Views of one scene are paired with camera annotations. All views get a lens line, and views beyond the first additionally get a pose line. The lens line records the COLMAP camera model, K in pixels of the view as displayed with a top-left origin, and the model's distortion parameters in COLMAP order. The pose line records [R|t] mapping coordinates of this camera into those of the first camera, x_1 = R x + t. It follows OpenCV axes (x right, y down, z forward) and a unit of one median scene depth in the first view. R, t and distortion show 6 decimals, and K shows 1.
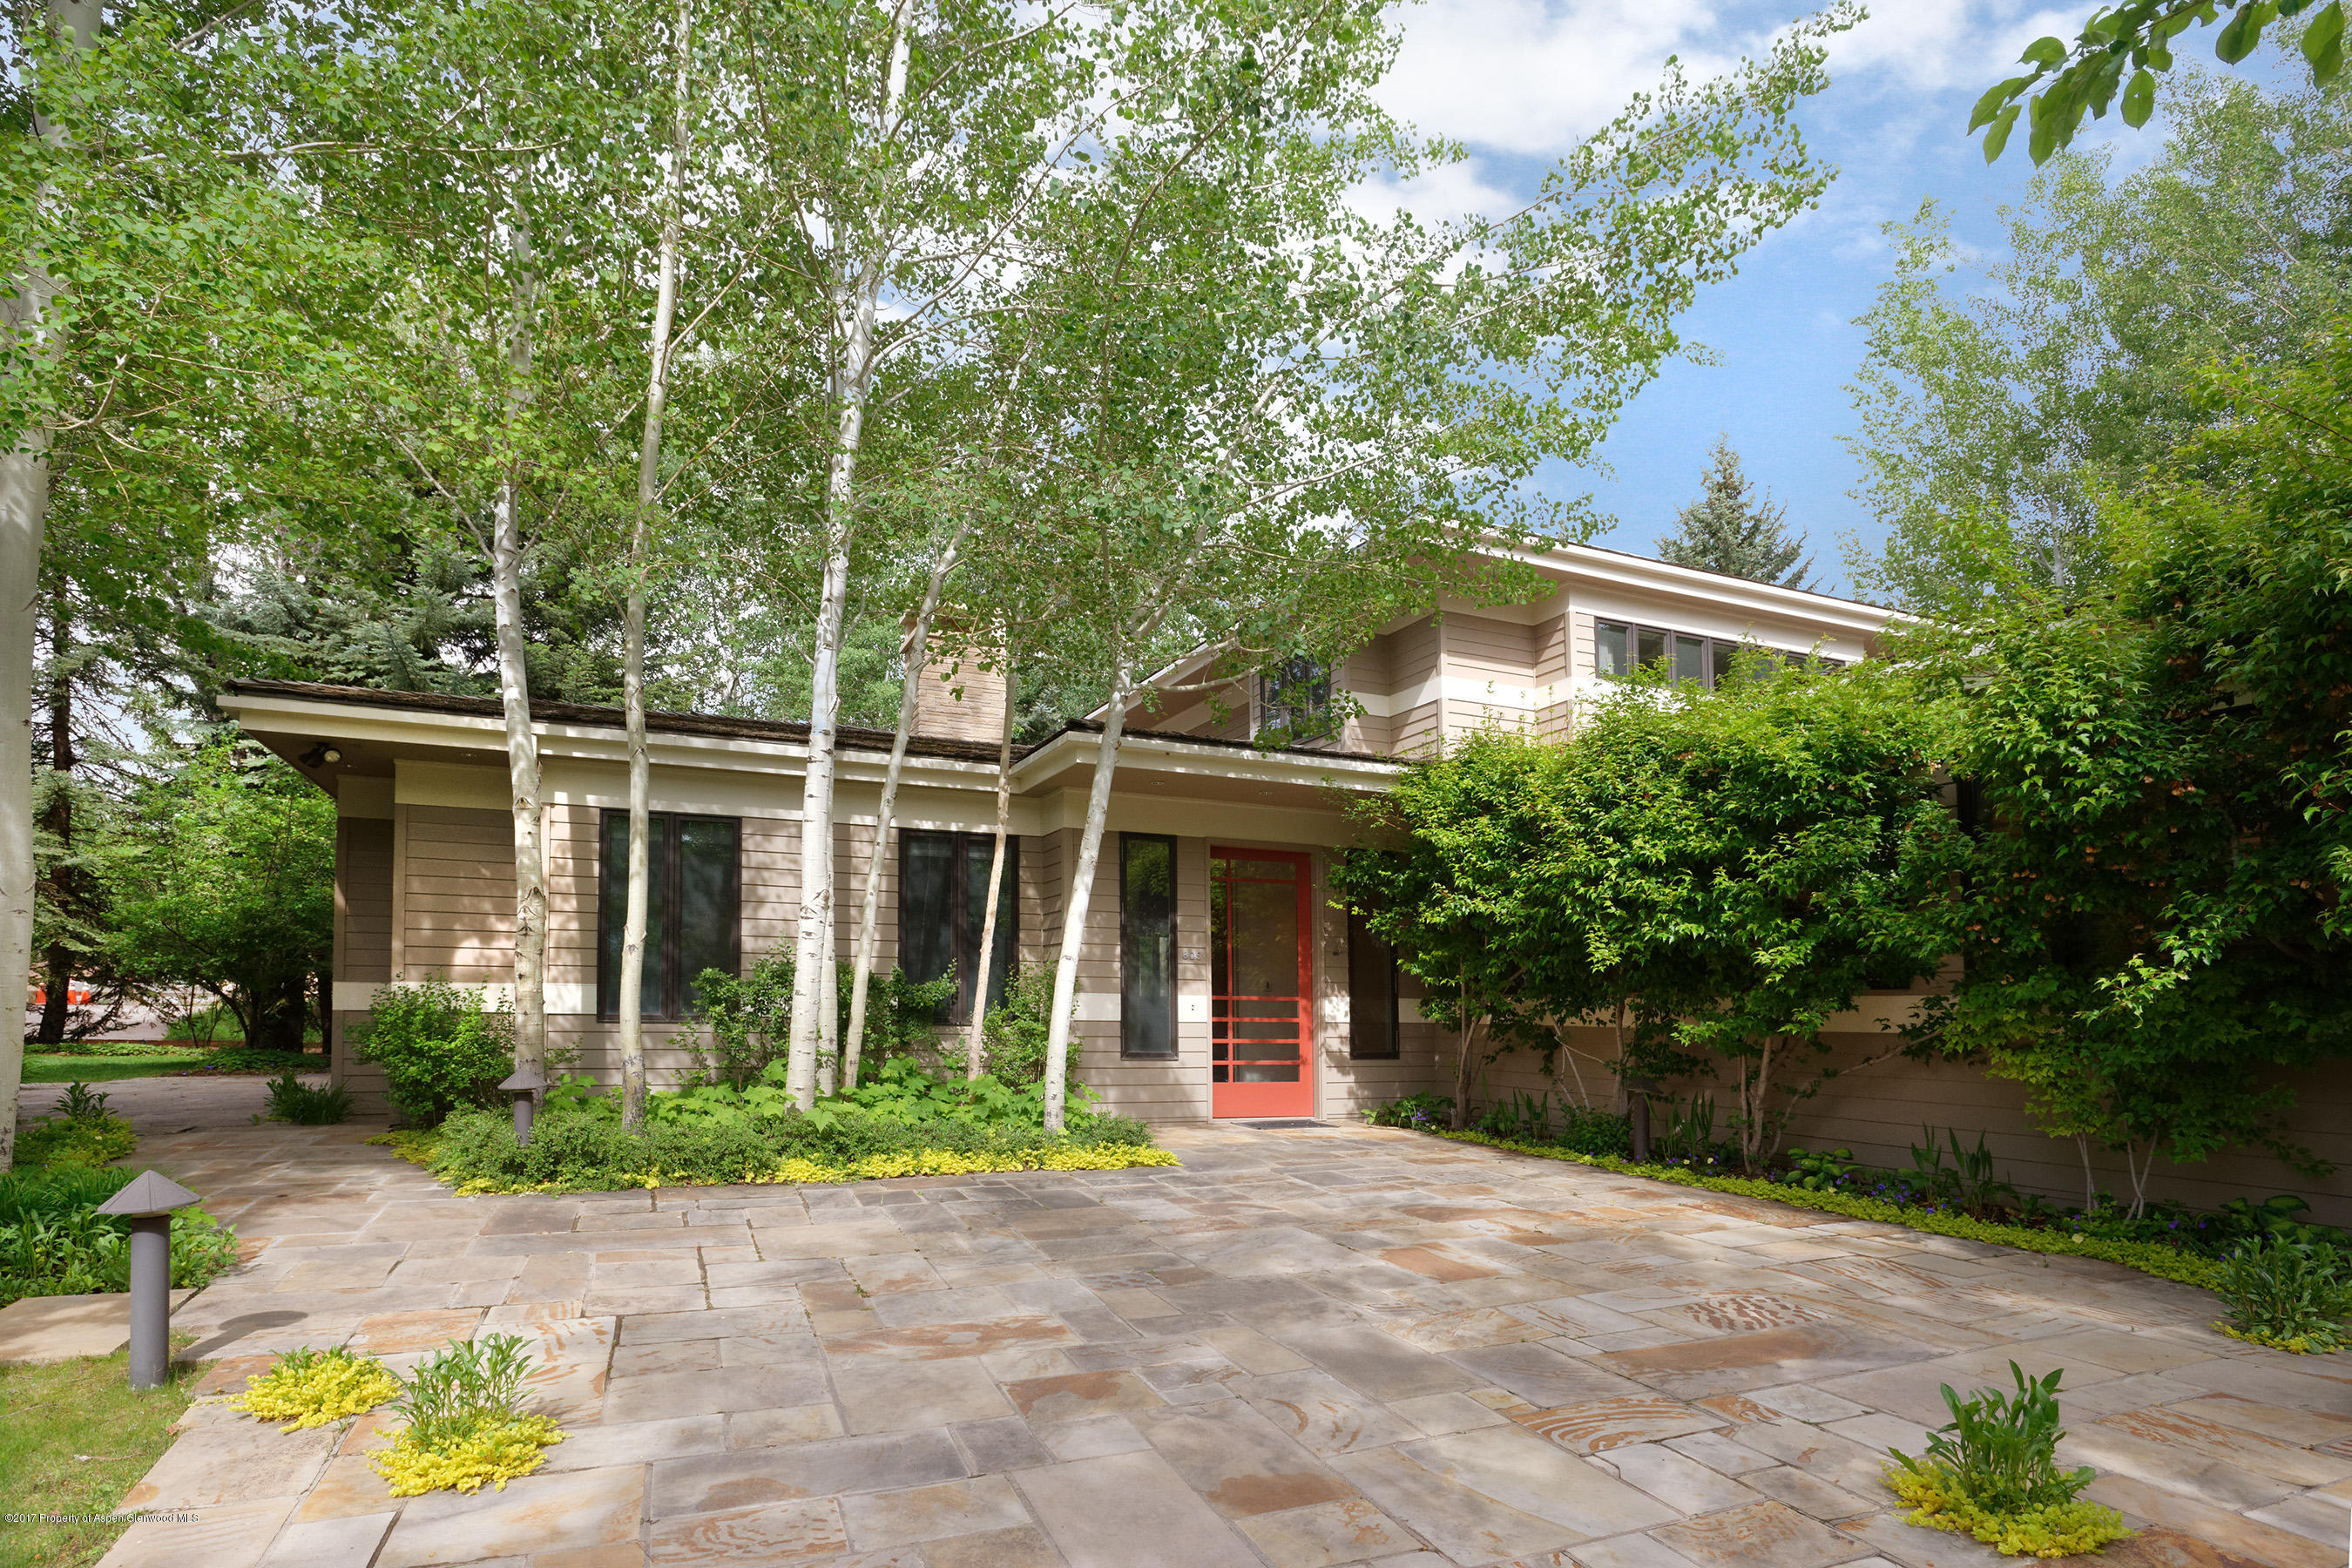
lens RADIAL K [[1340.7, 0, 1021.4], [0, 1340.7, 900.9], [0, 0, 1]] dist [-0.003895, 0.003150]
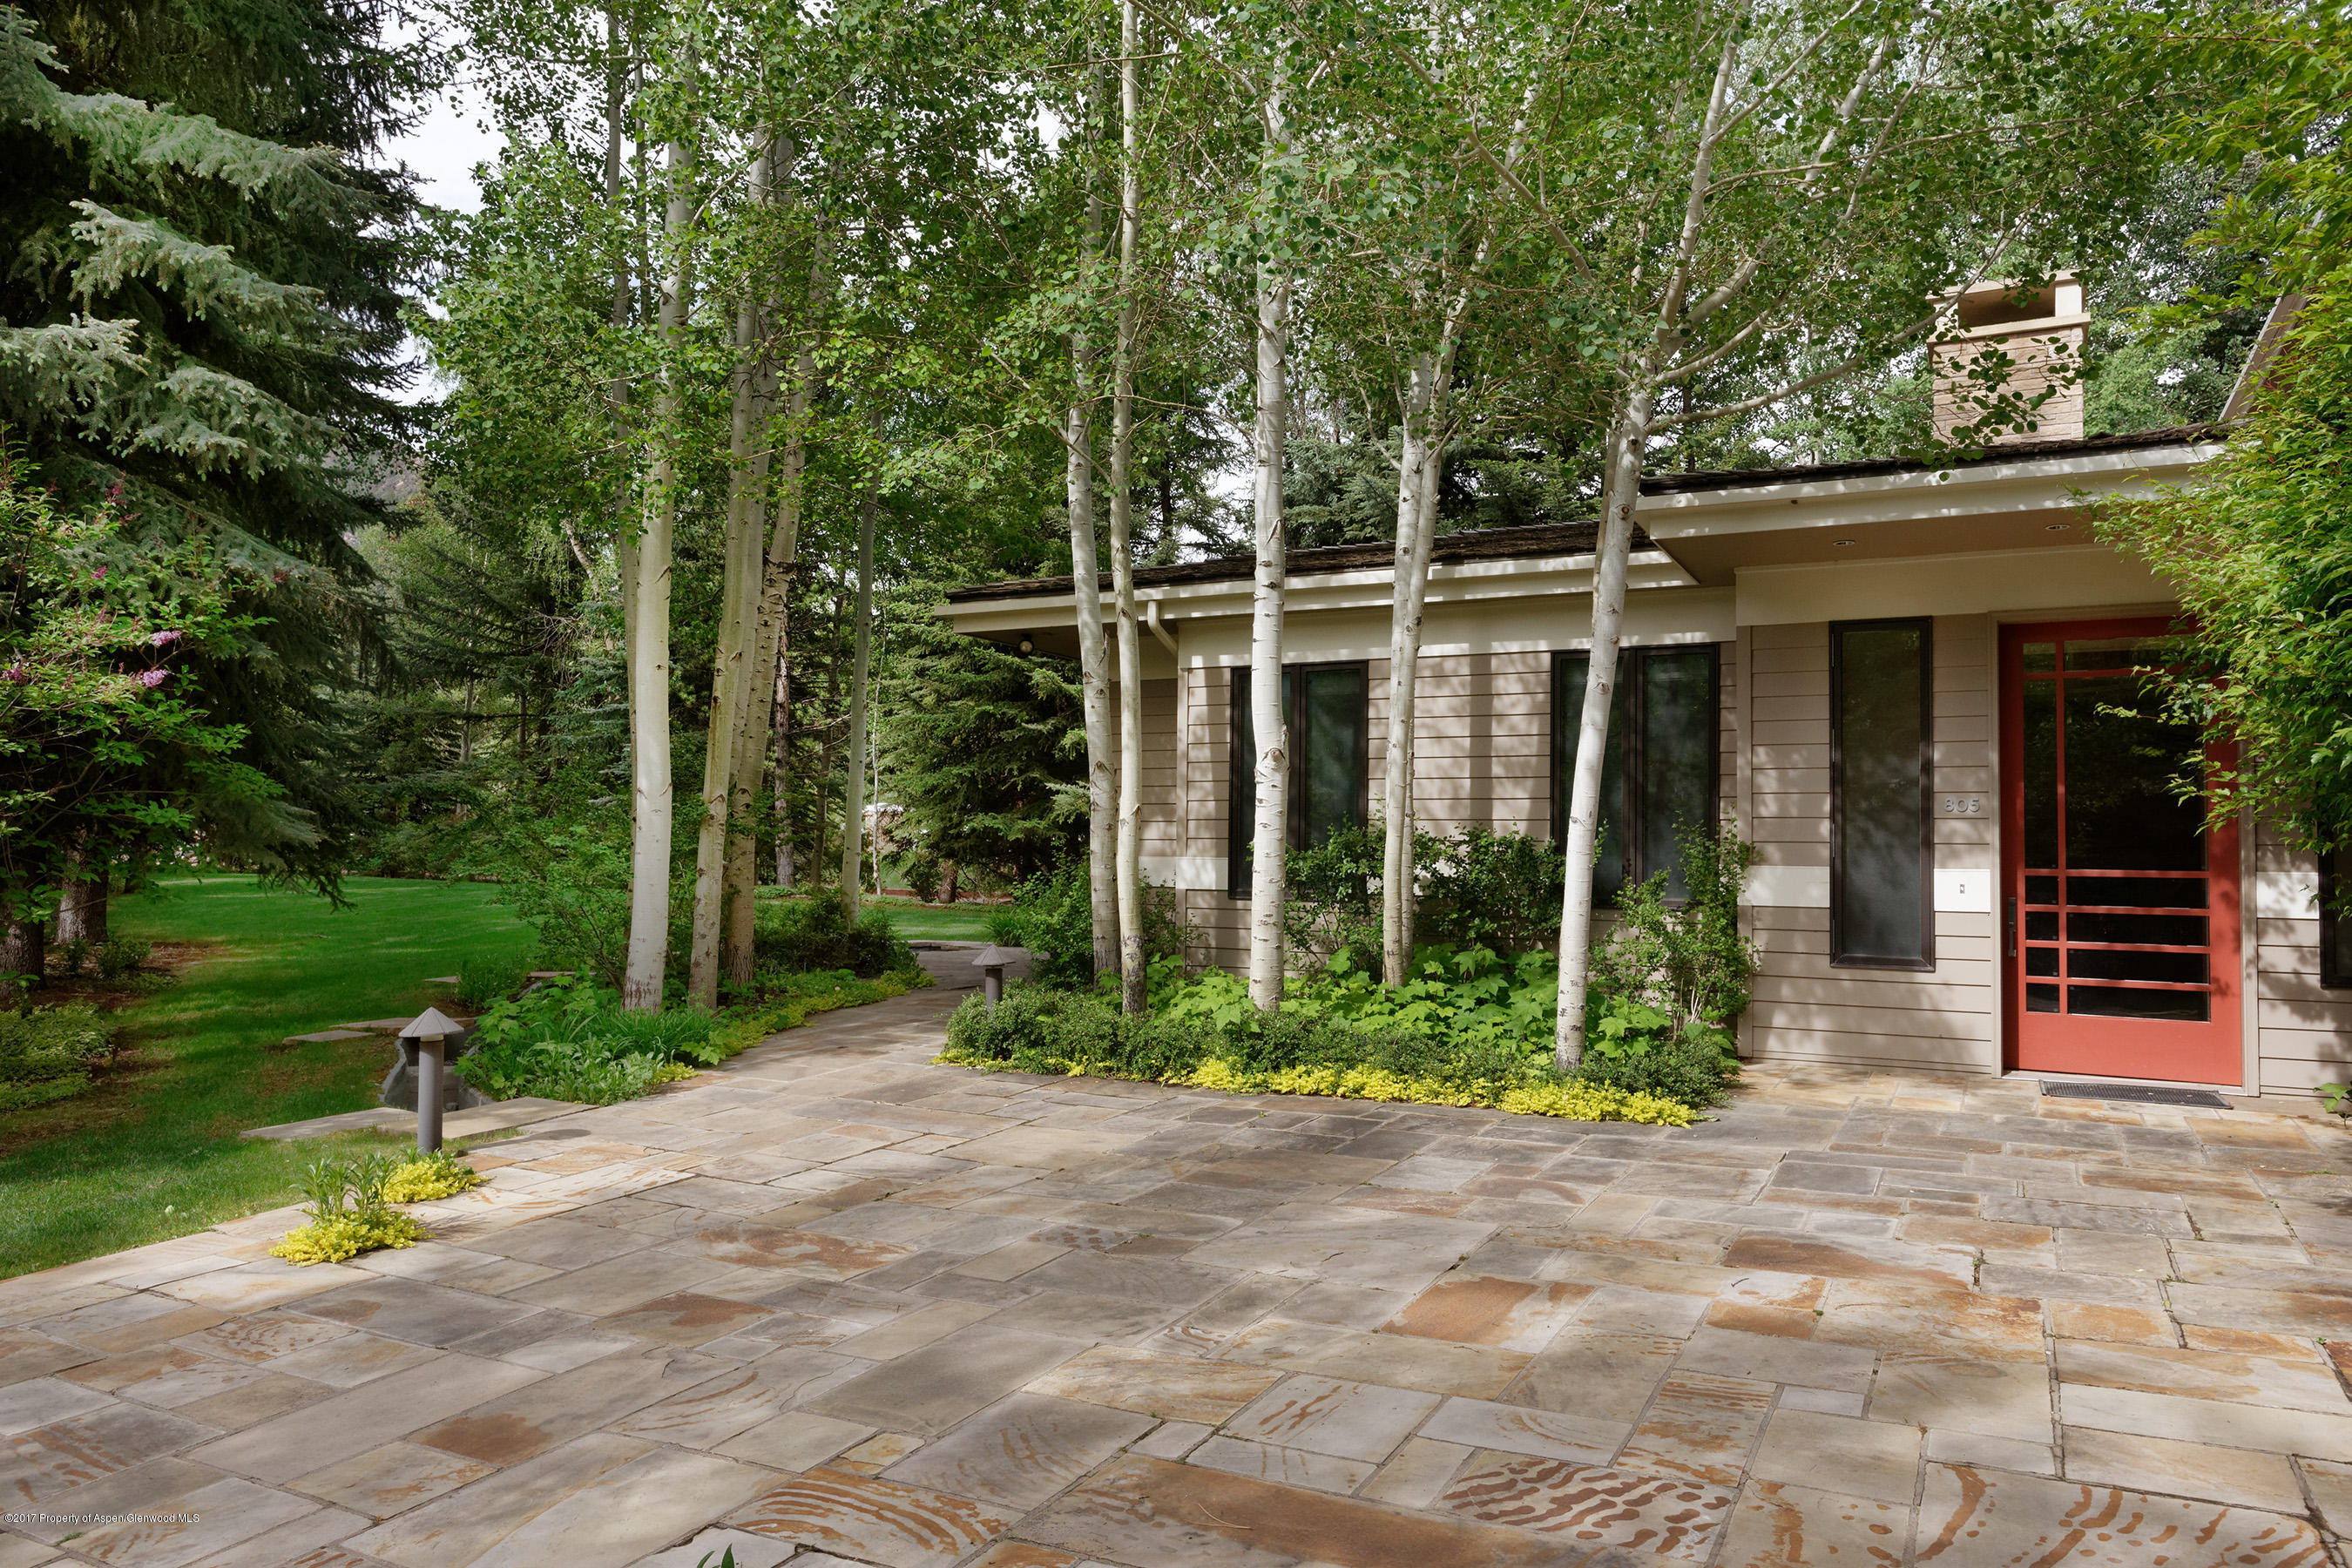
lens RADIAL K [[1615.0, 0, 1180.7], [0, 1615.0, 804.0], [0, 0, 1]] dist [-0.004775, 0.002273]
pose [[0.616244, -0.026511, -0.787109, 0.622730], [0.064628, 0.997765, 0.016991, 0.004099], [0.784899, -0.061340, 0.616580, 0.317863]]
